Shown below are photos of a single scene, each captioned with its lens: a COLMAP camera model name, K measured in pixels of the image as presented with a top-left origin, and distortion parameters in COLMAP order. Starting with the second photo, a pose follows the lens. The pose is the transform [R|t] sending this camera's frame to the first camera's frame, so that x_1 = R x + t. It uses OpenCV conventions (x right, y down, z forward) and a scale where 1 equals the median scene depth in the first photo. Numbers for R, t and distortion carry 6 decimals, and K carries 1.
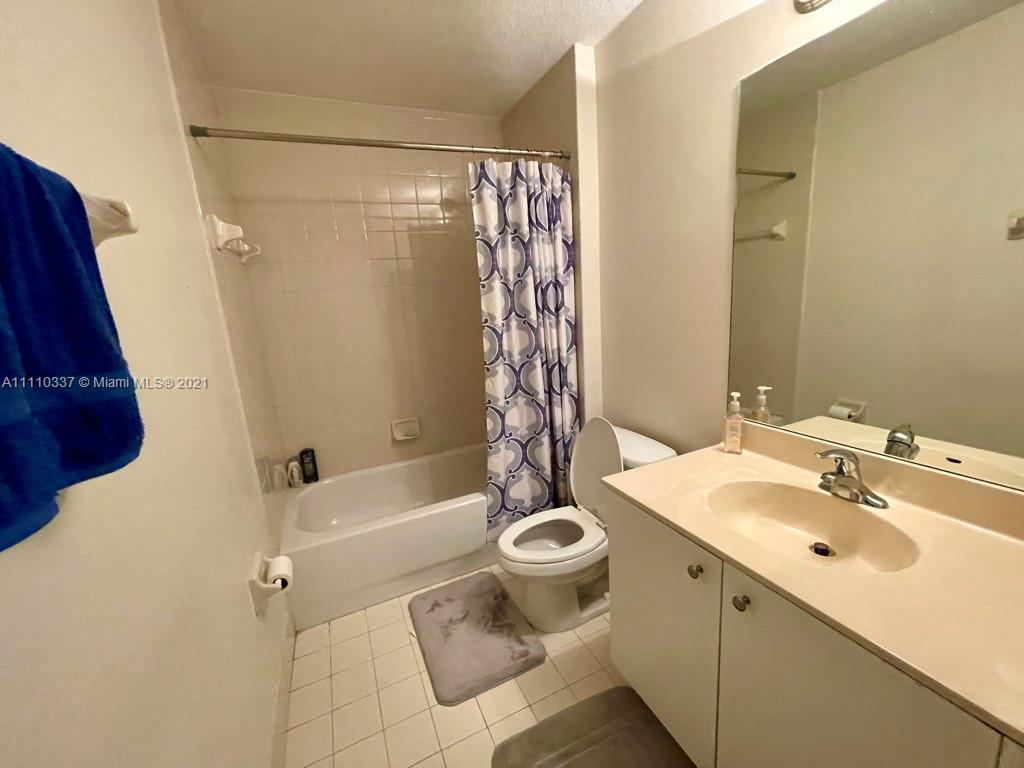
lens RADIAL K [[412.6, 0, 509.5], [0, 412.6, 381.2], [0, 0, 1]] dist [-0.003331, 0.001426]
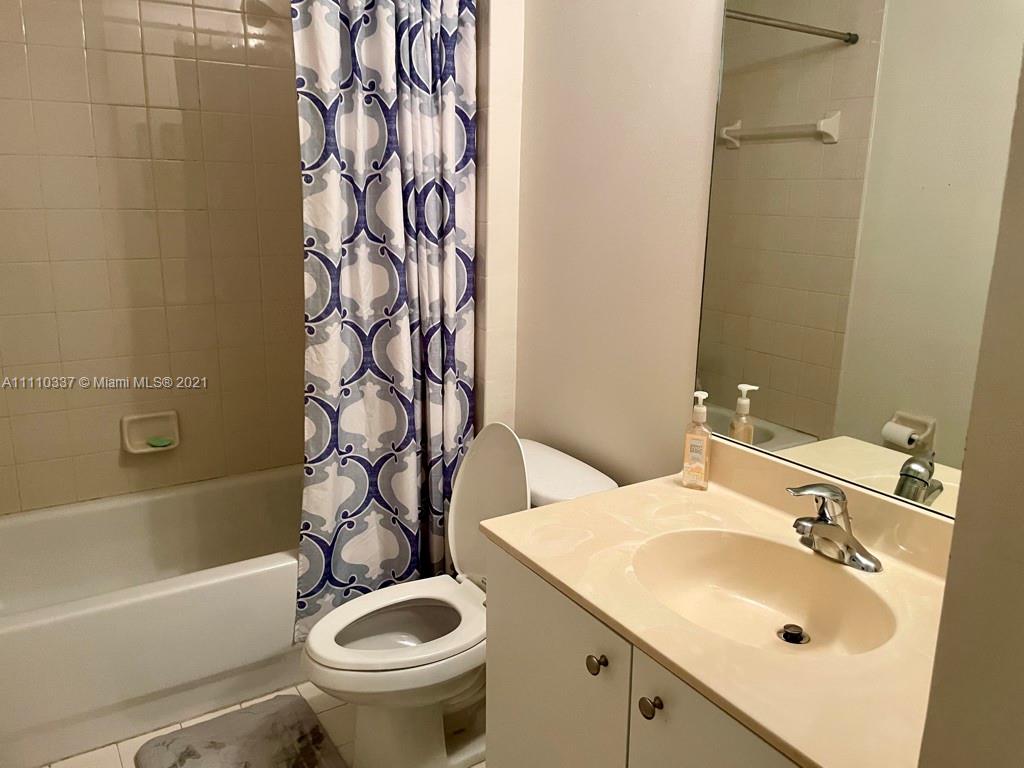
lens RADIAL K [[778.2, 0, 519.9], [0, 778.2, 372.6], [0, 0, 1]] dist [0.065380, -0.086753]
pose [[0.984084, 0.051858, 0.169968, 0.049880], [-0.055322, 0.998345, 0.015708, -0.003808], [-0.168872, -0.024861, 0.985324, -0.088339]]
